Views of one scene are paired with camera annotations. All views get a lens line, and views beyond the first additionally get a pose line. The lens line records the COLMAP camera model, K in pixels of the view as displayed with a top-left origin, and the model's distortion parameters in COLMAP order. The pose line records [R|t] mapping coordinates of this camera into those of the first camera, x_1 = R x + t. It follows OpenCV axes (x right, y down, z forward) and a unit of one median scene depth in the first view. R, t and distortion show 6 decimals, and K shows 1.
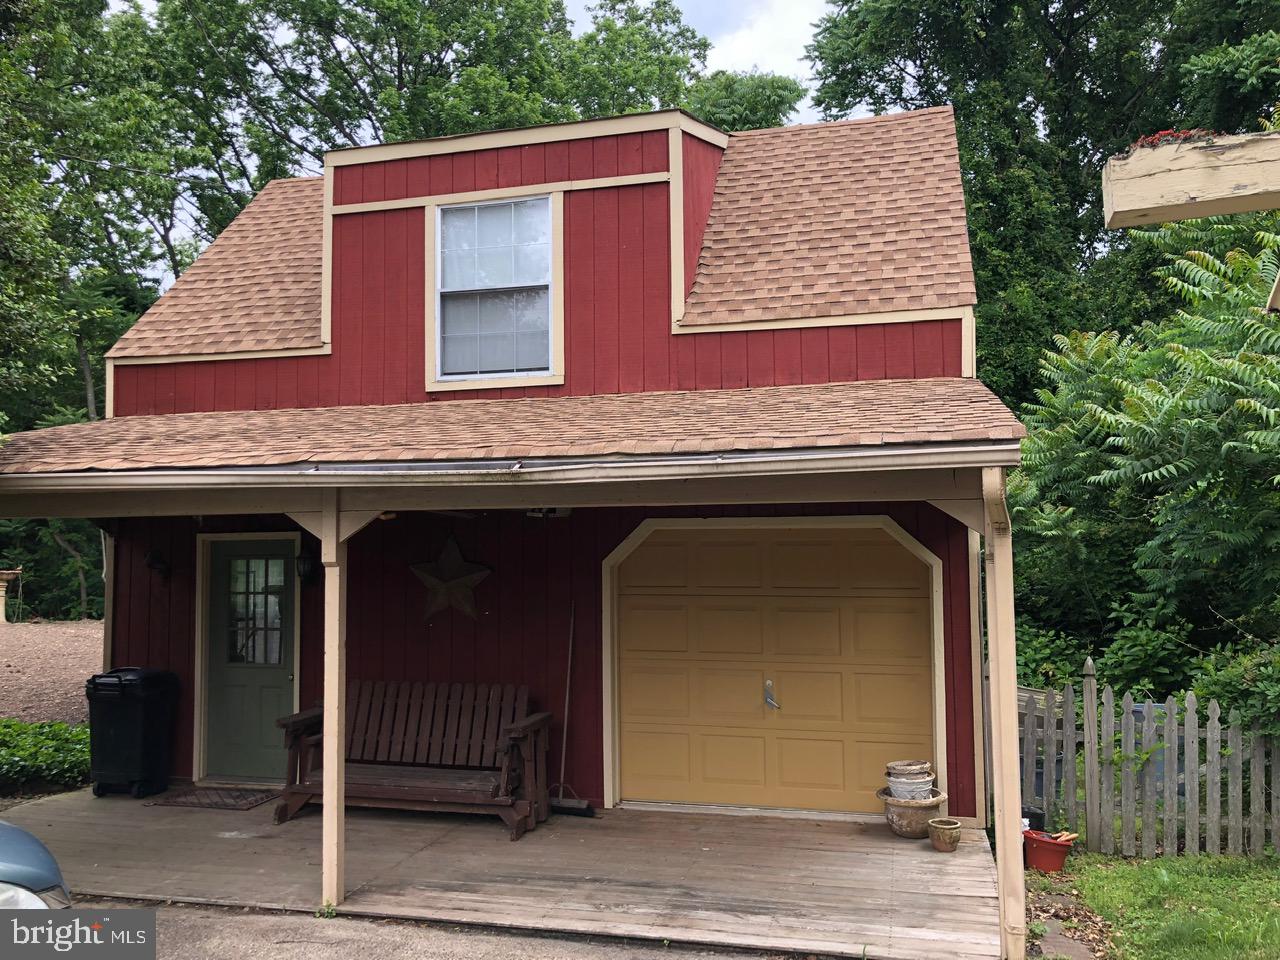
lens RADIAL K [[1056.7, 0, 644.7], [0, 1056.7, 482.4], [0, 0, 1]] dist [0.014547, -0.018096]
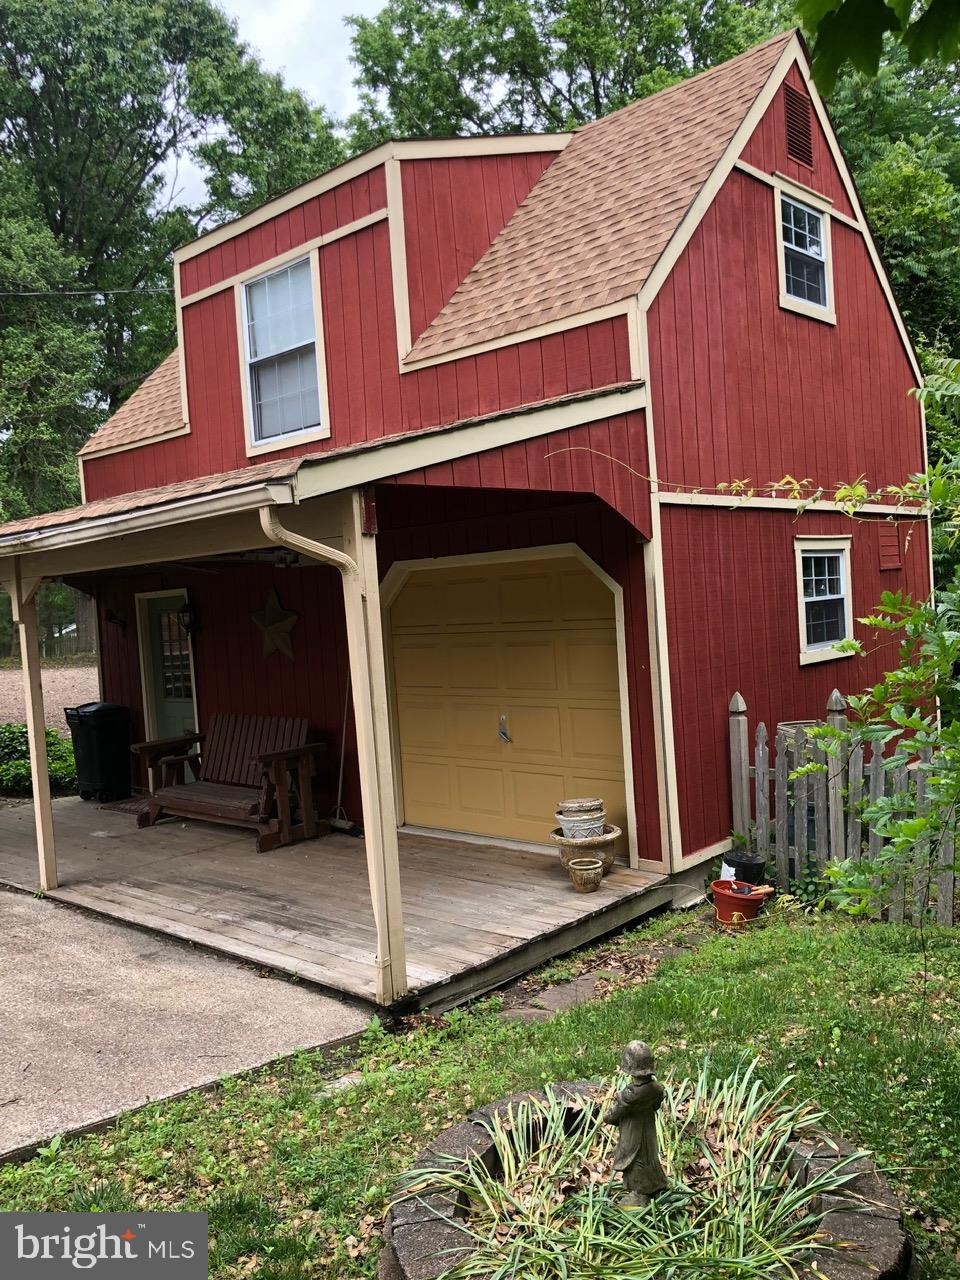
lens RADIAL K [[1056.7, 0, 485.5], [0, 1056.7, 635.7], [0, 0, 1]] dist [0.014547, -0.018096]
pose [[0.878863, -0.031313, -0.476046, 0.585284], [0.086837, 0.991674, 0.095087, 0.017547], [0.469105, -0.124906, 0.874265, 0.133466]]
